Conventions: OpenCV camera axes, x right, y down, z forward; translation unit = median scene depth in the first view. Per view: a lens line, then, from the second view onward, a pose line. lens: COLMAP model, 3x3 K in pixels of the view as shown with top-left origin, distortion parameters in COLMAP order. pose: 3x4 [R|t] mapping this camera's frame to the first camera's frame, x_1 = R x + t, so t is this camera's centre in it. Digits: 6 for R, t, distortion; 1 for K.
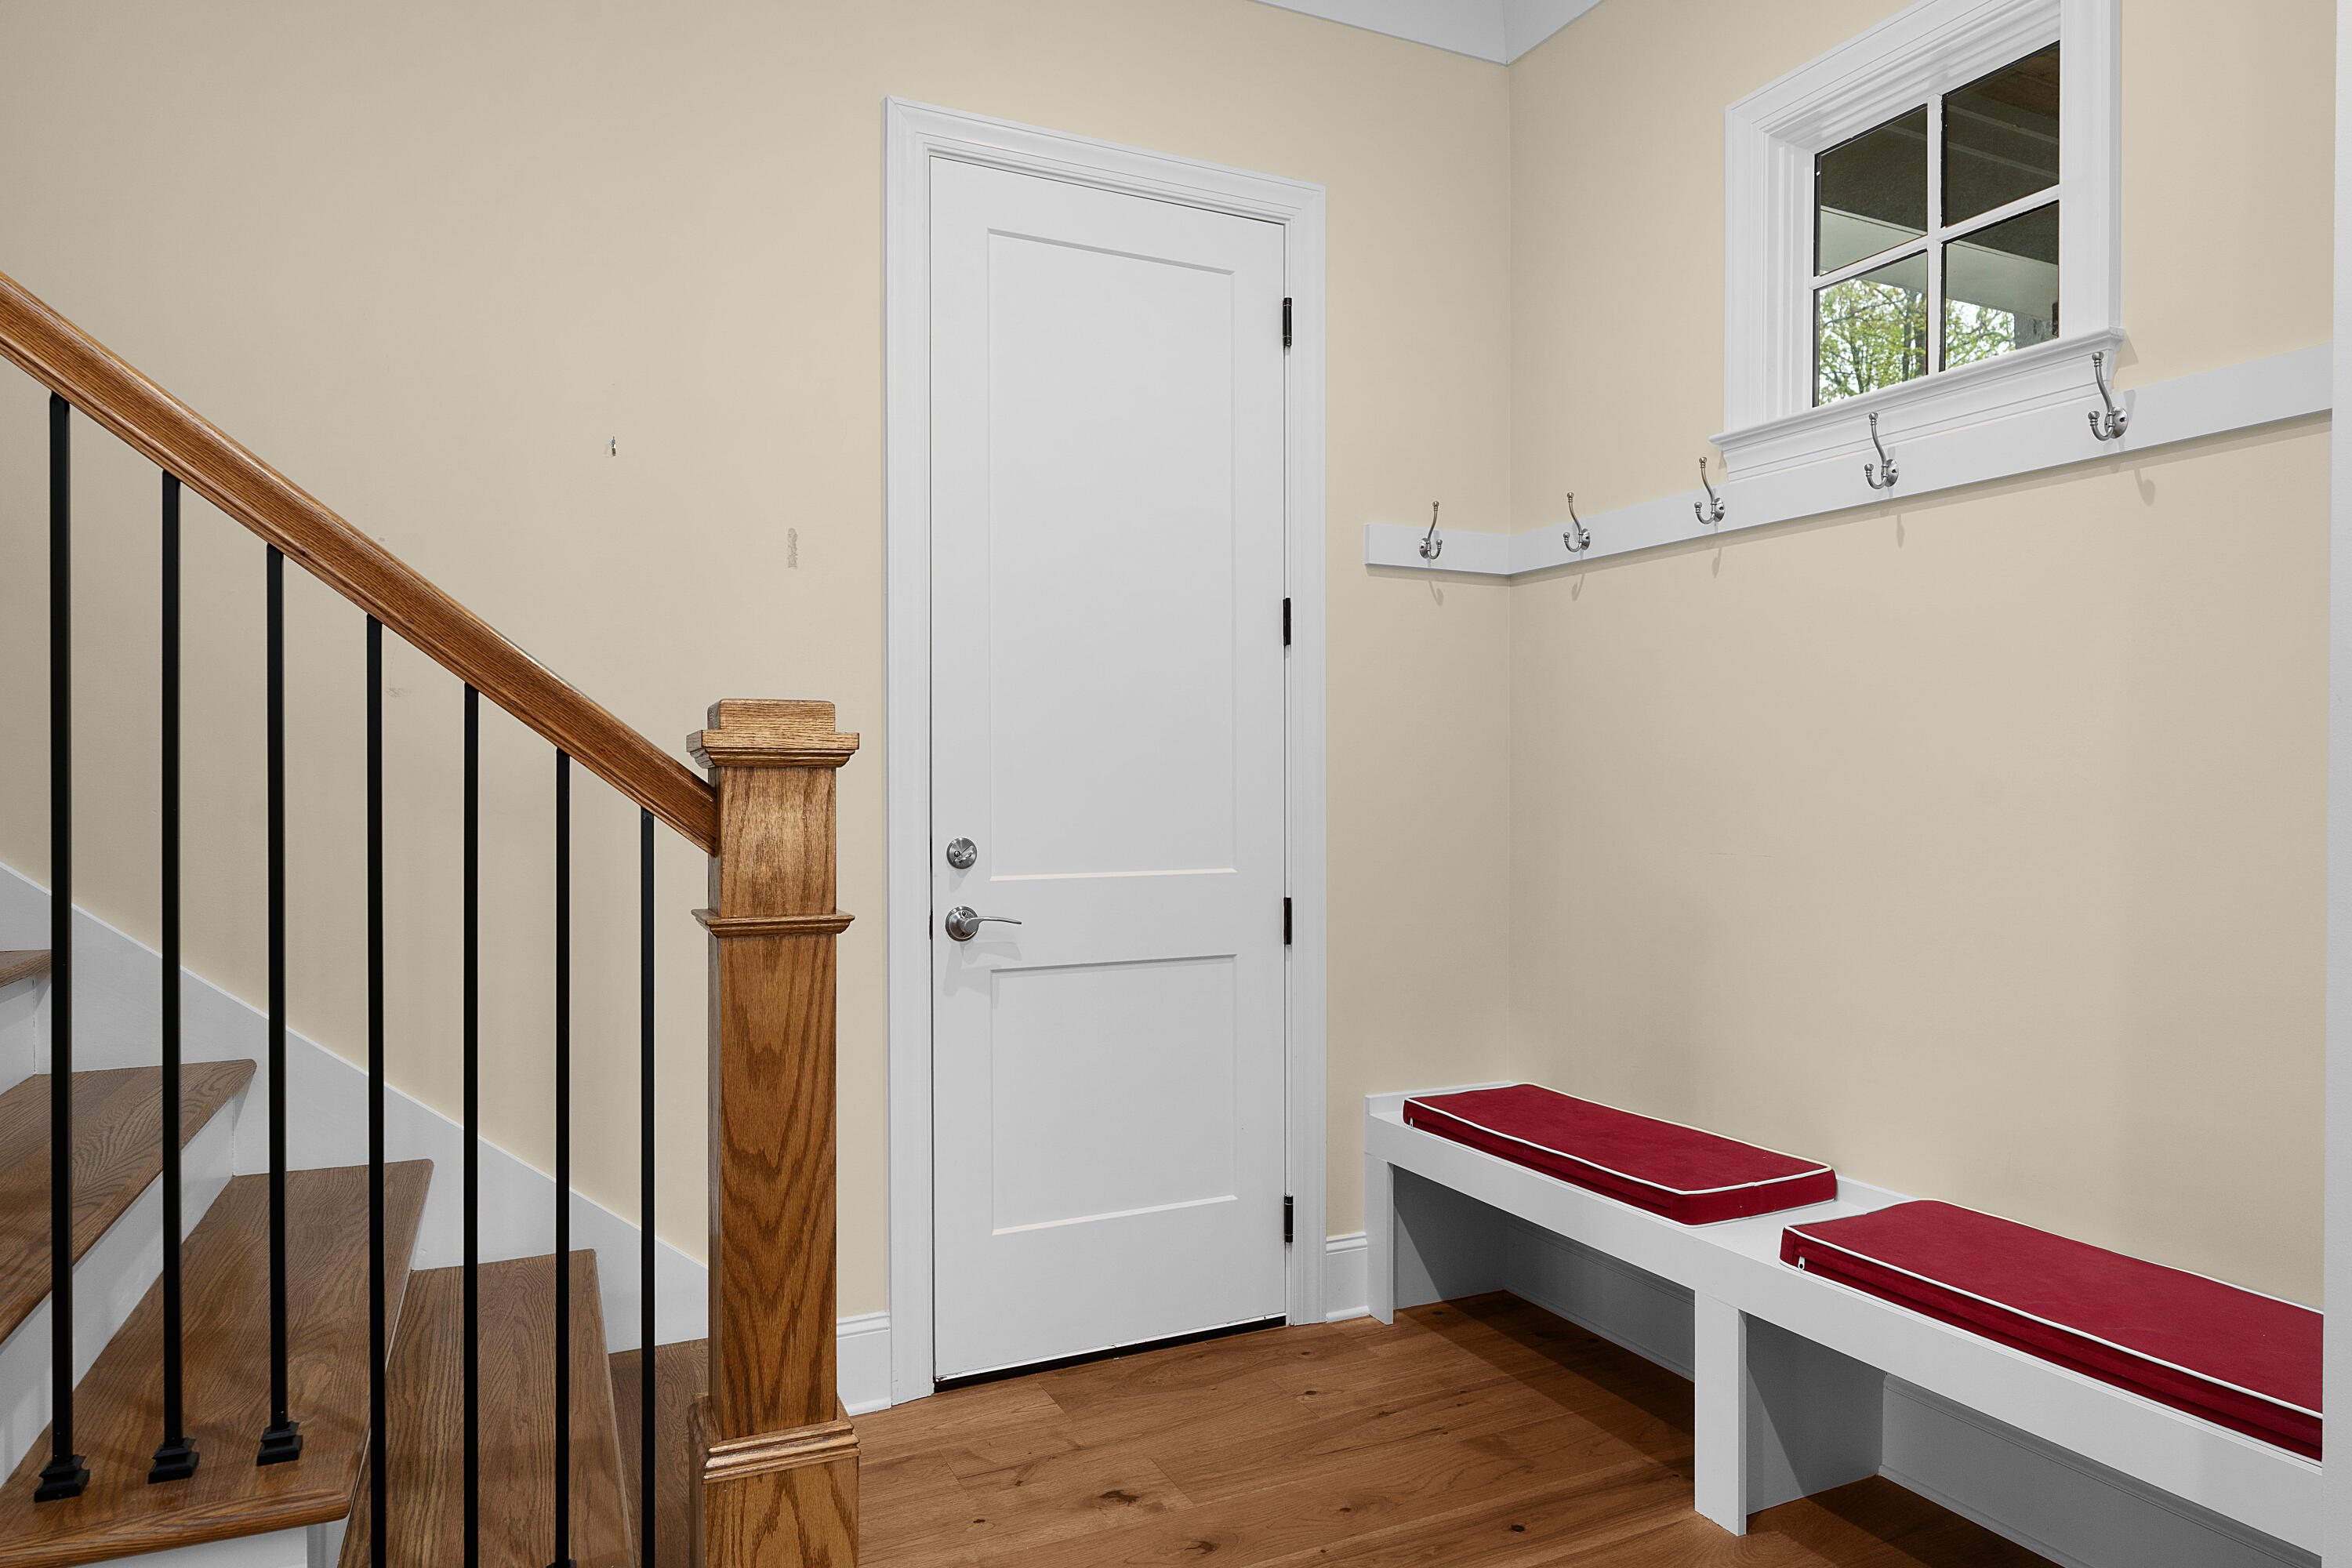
lens RADIAL K [[1386.2, 0, 1169.5], [0, 1386.2, 790.7], [0, 0, 1]] dist [0.004124, 0.000747]
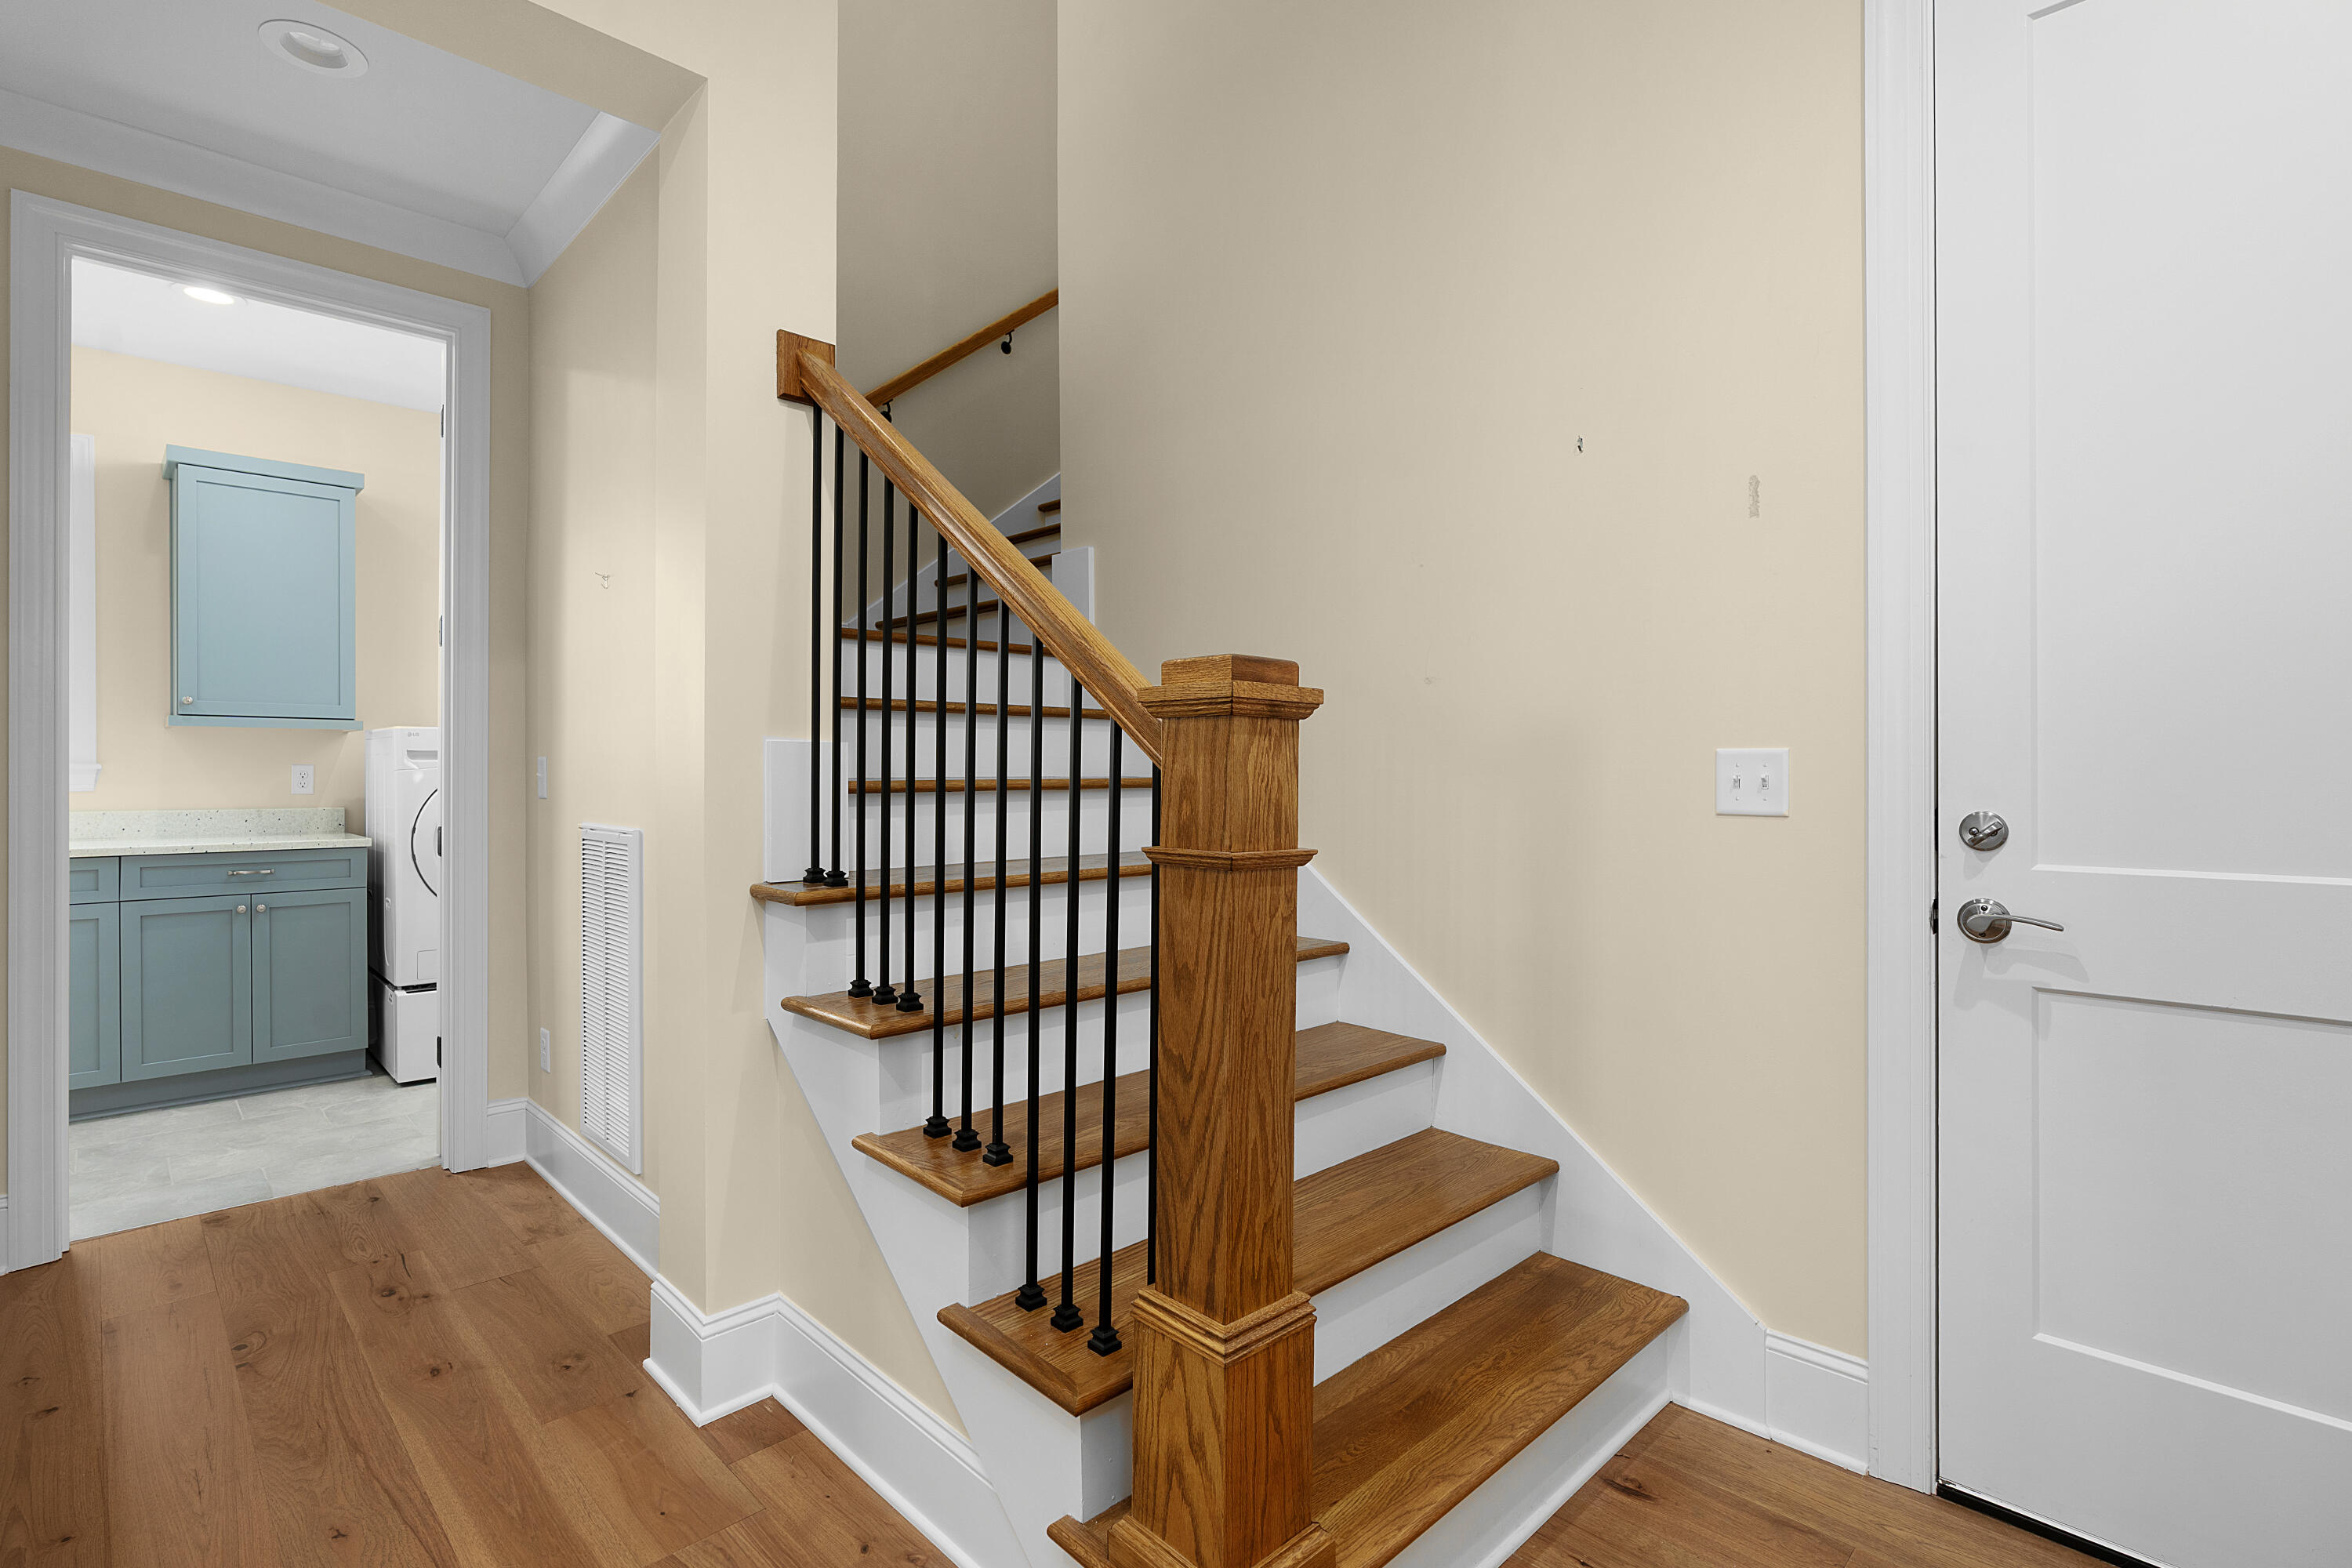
lens RADIAL K [[1098.9, 0, 1170.4], [0, 1098.9, 776.4], [0, 0, 1]] dist [-0.000553, 0.000309]
pose [[0.321657, 0.001673, -0.946855, 0.550468], [-0.004489, 0.999990, 0.000242, 0.030273], [0.946846, 0.004172, 0.321662, 0.689903]]
